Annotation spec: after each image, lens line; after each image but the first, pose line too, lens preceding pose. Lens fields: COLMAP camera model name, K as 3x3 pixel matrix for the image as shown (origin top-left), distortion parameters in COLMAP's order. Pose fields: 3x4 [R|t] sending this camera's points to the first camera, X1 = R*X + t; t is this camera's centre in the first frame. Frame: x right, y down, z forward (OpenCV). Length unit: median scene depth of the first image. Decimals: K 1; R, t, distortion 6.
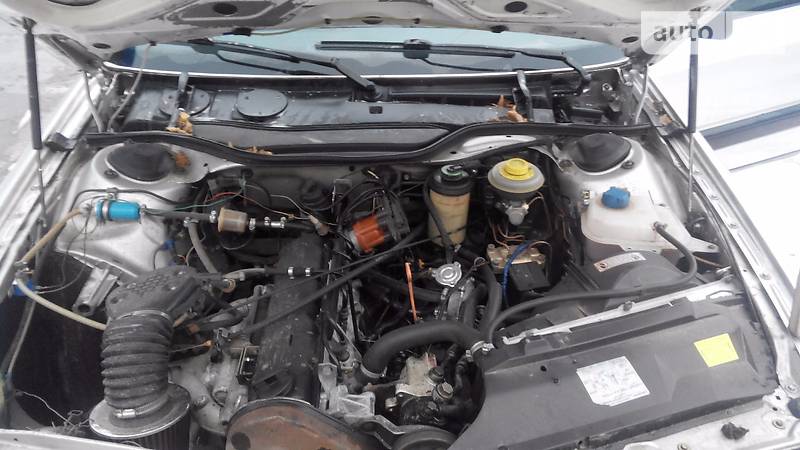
lens RADIAL K [[626.6, 0, 416.8], [0, 626.6, 228.9], [0, 0, 1]] dist [0.107749, -0.168222]
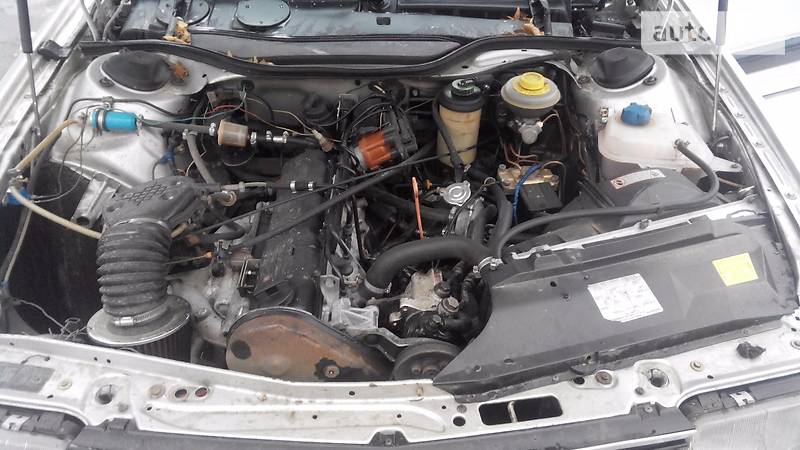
lens RADIAL K [[626.6, 0, 416.8], [0, 626.6, 228.9], [0, 0, 1]] dist [0.107749, -0.168222]
pose [[0.999774, 0.015858, -0.014166, 0.003234], [-0.014467, 0.995526, 0.093378, 0.036970], [0.015583, -0.093151, 0.995530, 0.034840]]
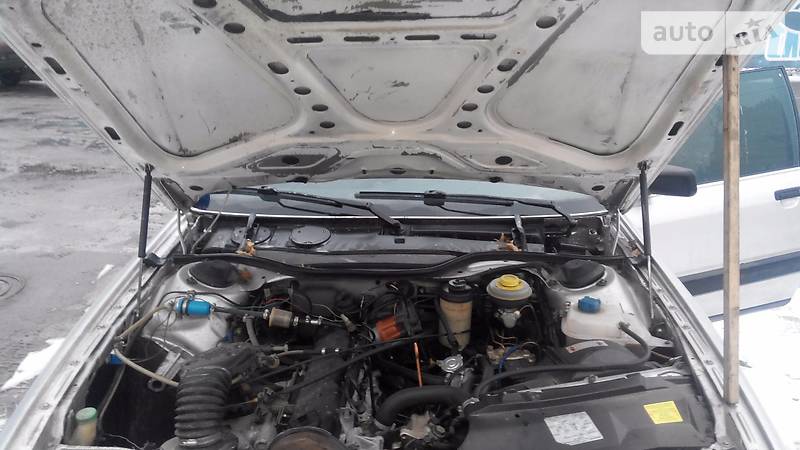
lens RADIAL K [[626.6, 0, 416.8], [0, 626.6, 228.9], [0, 0, 1]] dist [0.107749, -0.168222]
pose [[0.997983, 0.011060, -0.062512, 0.054808], [-0.028355, 0.958682, -0.283064, 0.165584], [0.056799, 0.284265, 0.957062, -0.235378]]
